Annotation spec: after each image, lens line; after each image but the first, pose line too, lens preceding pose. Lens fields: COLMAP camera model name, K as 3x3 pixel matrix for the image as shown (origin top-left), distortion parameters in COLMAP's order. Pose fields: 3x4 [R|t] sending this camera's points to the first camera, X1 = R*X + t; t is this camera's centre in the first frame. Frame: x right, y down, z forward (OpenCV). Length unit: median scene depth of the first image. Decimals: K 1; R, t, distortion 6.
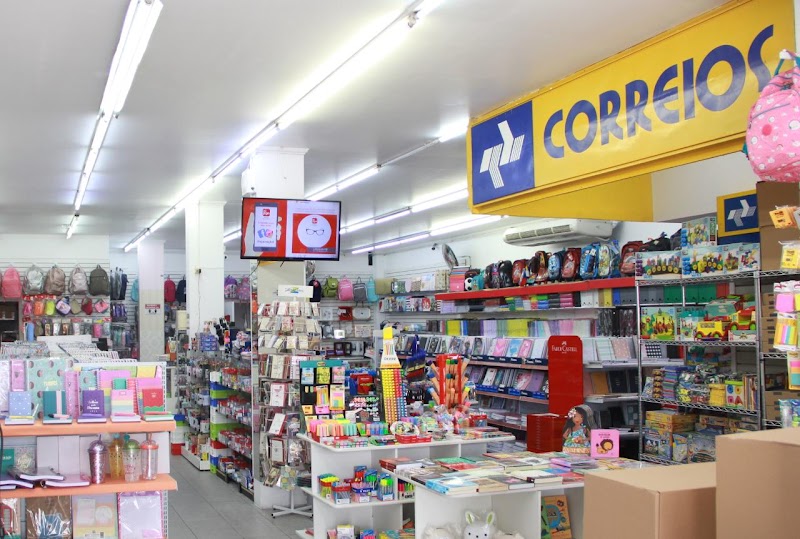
lens RADIAL K [[910.8, 0, 400.0], [0, 910.8, 269.5], [0, 0, 1]] dist [-0.115608, 0.000951]
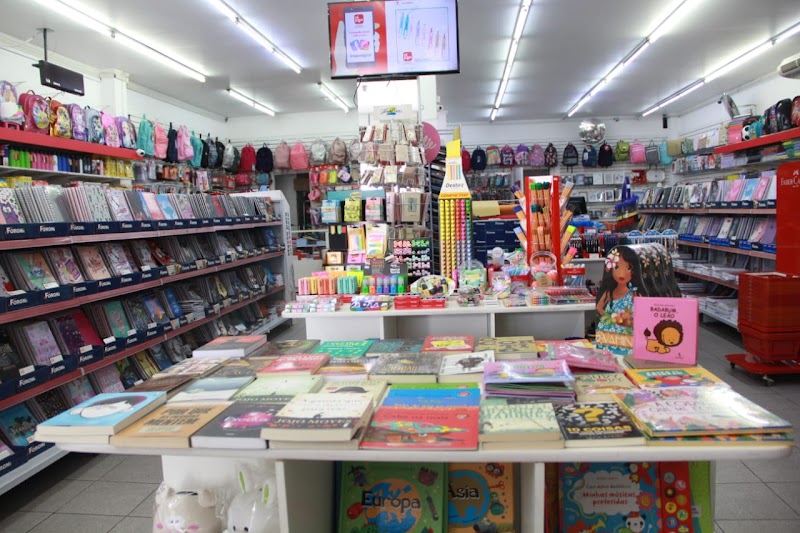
lens RADIAL K [[728.1, 0, 400.0], [0, 728.1, 266.5], [0, 0, 1]] dist [-0.226522, 0.254857]
pose [[0.887500, 0.010063, -0.460697, 0.098881], [0.056637, 0.989799, 0.130728, 0.041270], [0.457313, -0.142113, 0.877877, 0.239318]]
